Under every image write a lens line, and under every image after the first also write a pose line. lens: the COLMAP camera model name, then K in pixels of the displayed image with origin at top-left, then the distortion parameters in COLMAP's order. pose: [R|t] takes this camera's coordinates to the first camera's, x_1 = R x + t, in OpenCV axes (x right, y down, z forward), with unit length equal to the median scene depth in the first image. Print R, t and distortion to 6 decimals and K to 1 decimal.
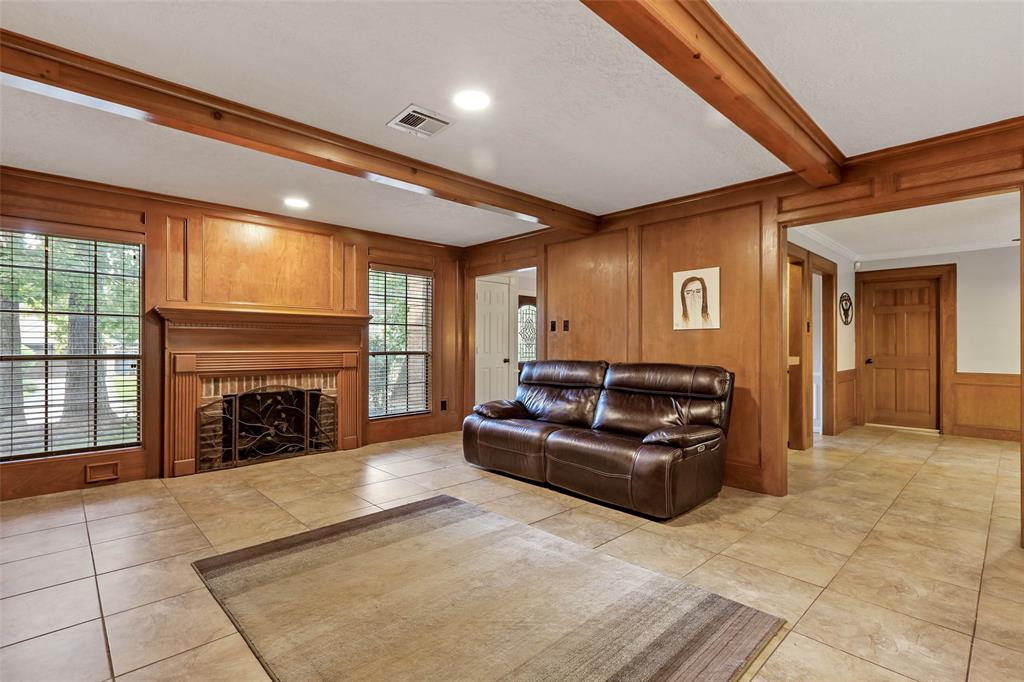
lens RADIAL K [[479.1, 0, 510.5], [0, 479.1, 342.7], [0, 0, 1]] dist [0.003844, 0.000475]
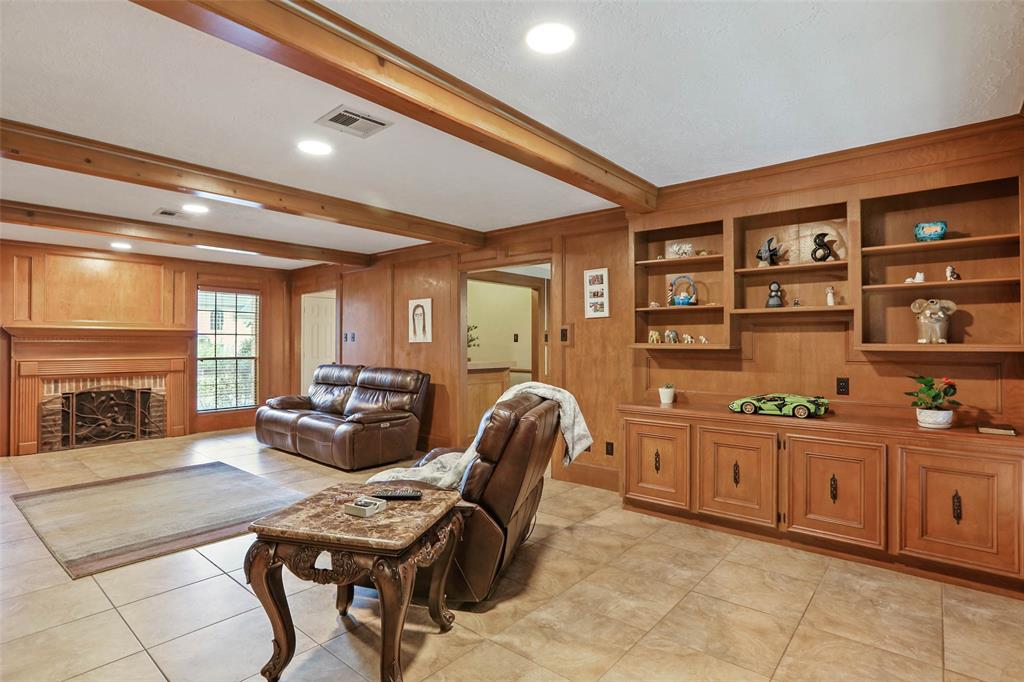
lens RADIAL K [[510.0, 0, 493.5], [0, 510.0, 338.6], [0, 0, 1]] dist [-0.001802, 0.000480]
pose [[0.996762, -0.000585, 0.080404, 0.431124], [0.000960, 0.999989, -0.004617, -0.028362], [-0.080401, 0.004679, 0.996752, -0.441752]]
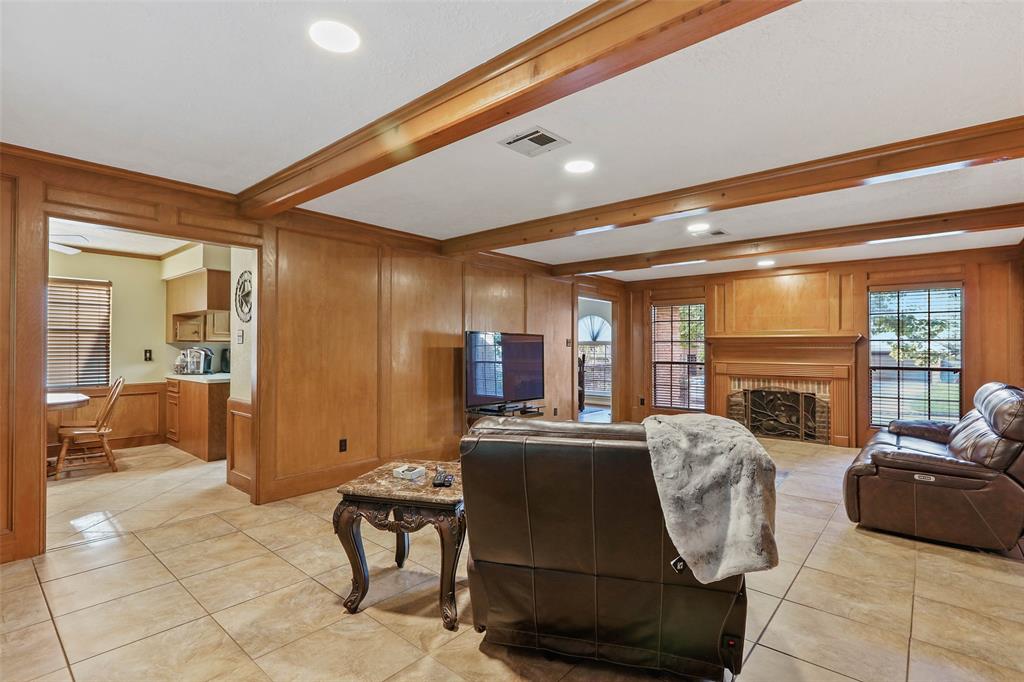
lens RADIAL K [[483.0, 0, 512.0], [0, 483.0, 341.0], [0, 0, 1]] dist [0.009269, 0.000159]
pose [[0.106287, -0.015417, -0.994216, 0.904667], [-0.002257, 0.999873, -0.015746, -0.023917], [0.994333, 0.003917, 0.106239, 0.058222]]
